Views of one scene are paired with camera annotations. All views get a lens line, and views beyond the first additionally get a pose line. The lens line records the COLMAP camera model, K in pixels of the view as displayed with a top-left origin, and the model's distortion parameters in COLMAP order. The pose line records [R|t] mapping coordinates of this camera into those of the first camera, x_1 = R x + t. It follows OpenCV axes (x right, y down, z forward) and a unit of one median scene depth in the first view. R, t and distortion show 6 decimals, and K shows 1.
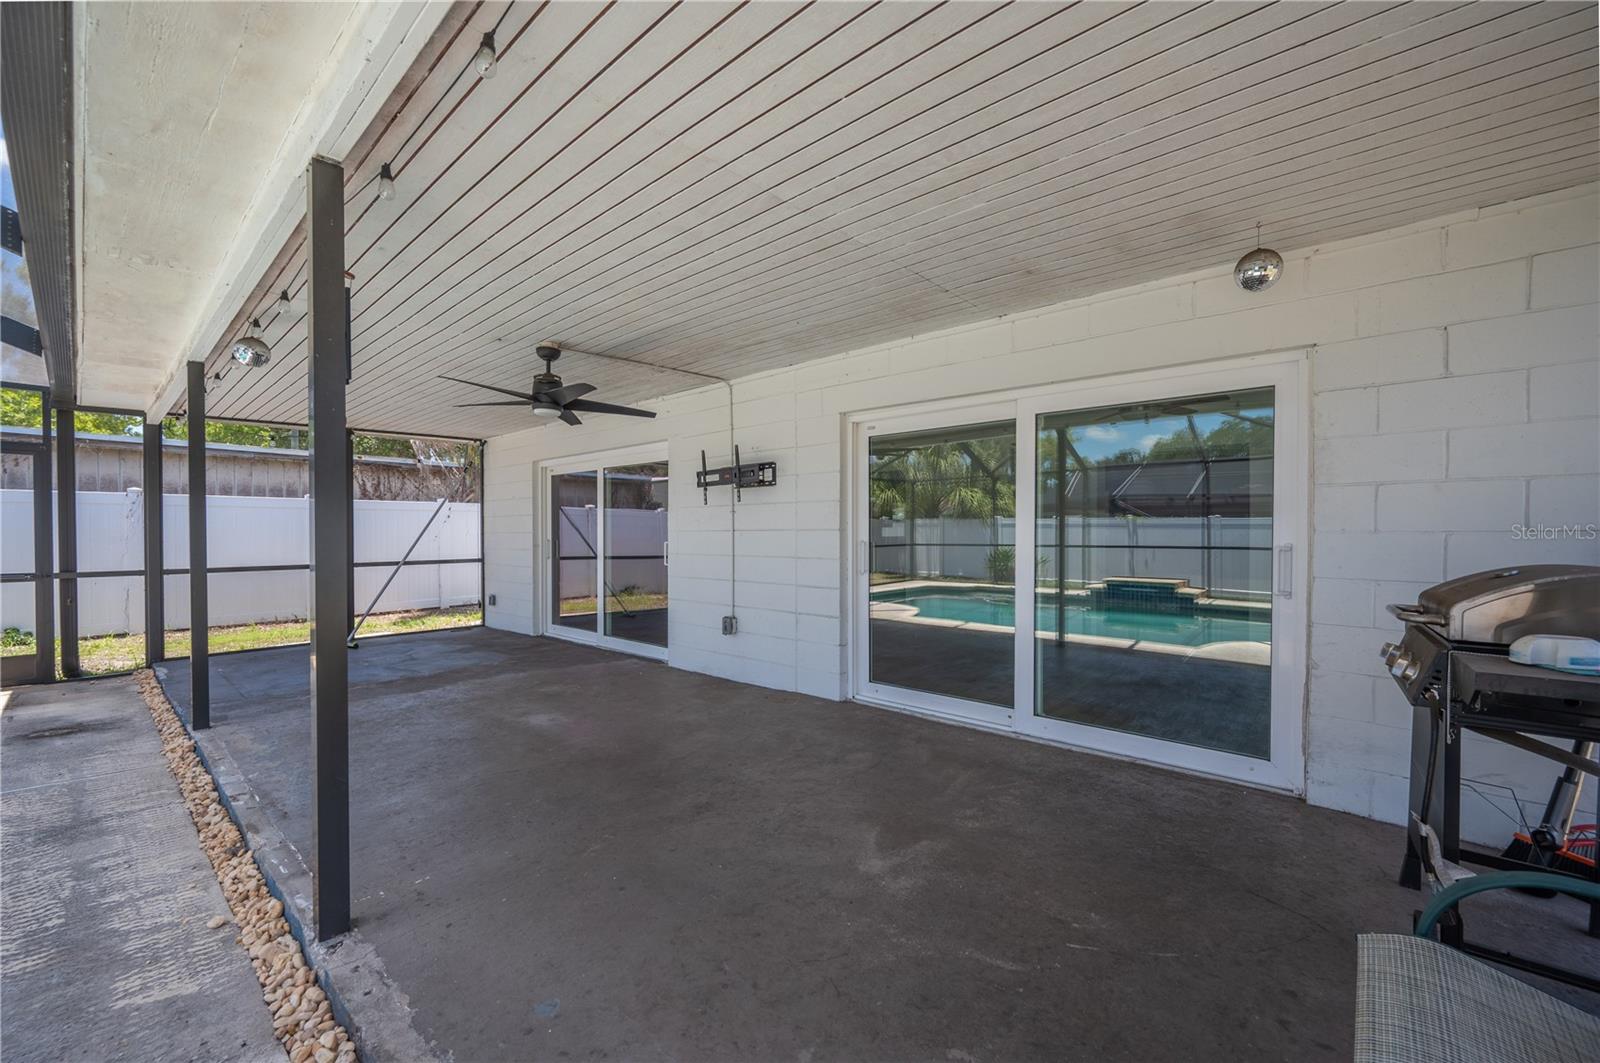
lens RADIAL K [[635.2, 0, 800.0], [0, 635.2, 531.5], [0, 0, 1]] dist [-0.009716, 0.000125]
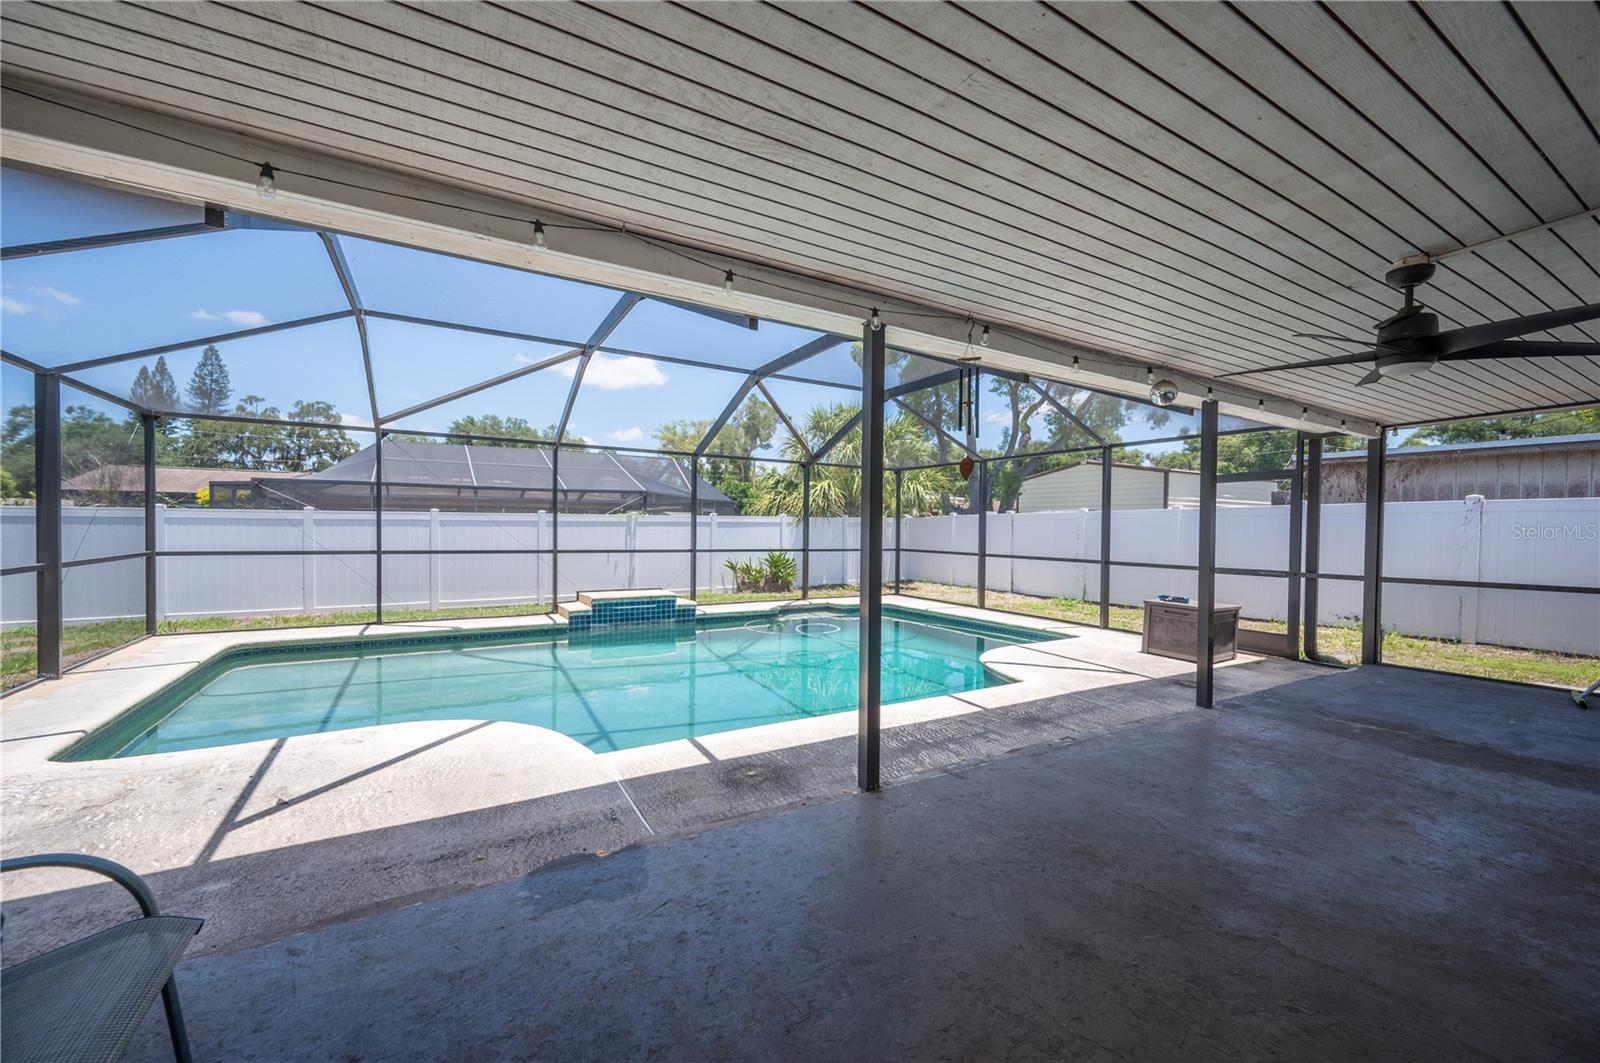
lens RADIAL K [[633.5, 0, 802.7], [0, 633.5, 540.1], [0, 0, 1]] dist [-0.001565, 0.000194]
pose [[-0.308501, 0.019216, -0.951030, 0.403198], [-0.011579, 0.999646, 0.023954, -0.021831], [0.951153, 0.018402, -0.308170, 0.616915]]
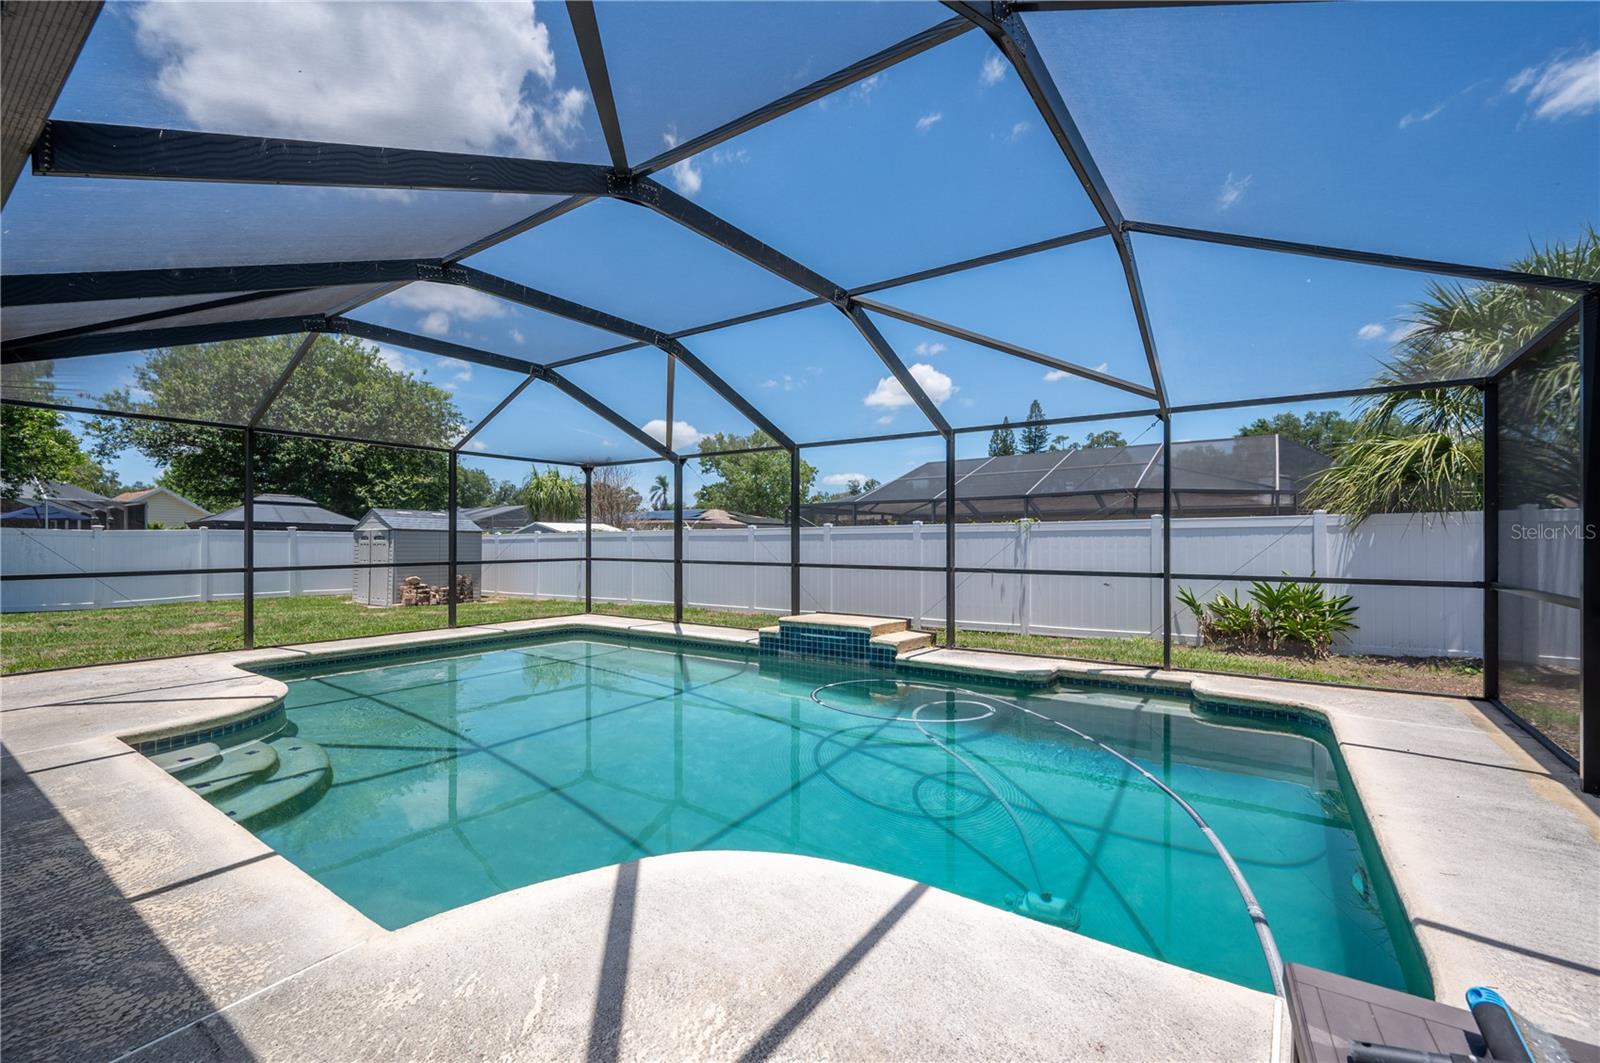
lens RADIAL K [[654.8, 0, 800.0], [0, 654.8, 531.5], [0, 0, 1]] dist [0.002439, 0.000242]
pose [[-0.993475, 0.001809, -0.114038, -1.327989], [0.003447, 0.999894, -0.014170, 0.005754], [0.114000, -0.014471, -0.993375, 1.223286]]
